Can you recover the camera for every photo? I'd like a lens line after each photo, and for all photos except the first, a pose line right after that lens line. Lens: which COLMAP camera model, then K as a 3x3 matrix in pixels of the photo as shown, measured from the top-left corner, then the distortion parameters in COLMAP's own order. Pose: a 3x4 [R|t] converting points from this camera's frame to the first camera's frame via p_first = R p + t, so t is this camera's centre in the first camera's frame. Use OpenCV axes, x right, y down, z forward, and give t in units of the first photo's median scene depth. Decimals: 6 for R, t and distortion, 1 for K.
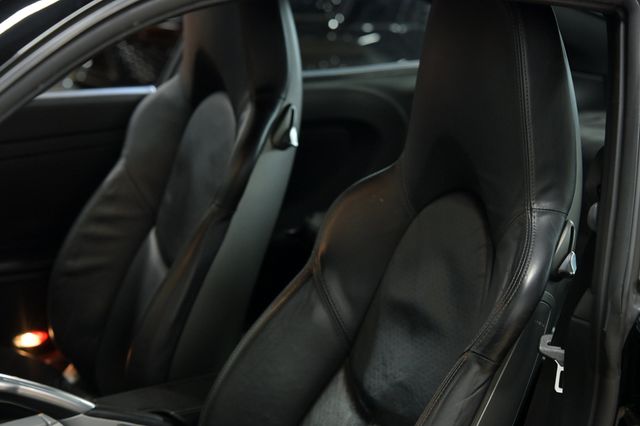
lens RADIAL K [[1370.8, 0, 320.0], [0, 1370.8, 213.0], [0, 0, 1]] dist [-0.049799, 0.415217]
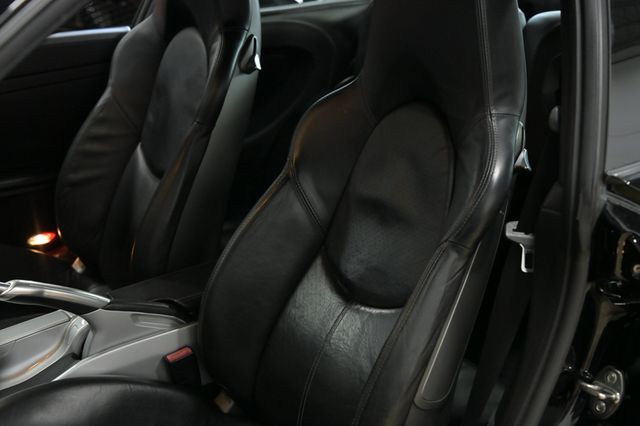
lens RADIAL K [[942.0, 0, 318.7], [0, 942.0, 198.5], [0, 0, 1]] dist [-0.009649, -0.042337]
pose [[0.993383, -0.058895, 0.098597, -0.061189], [0.050056, 0.994697, 0.089847, -0.009160], [-0.103365, -0.084318, 0.991063, 0.189504]]
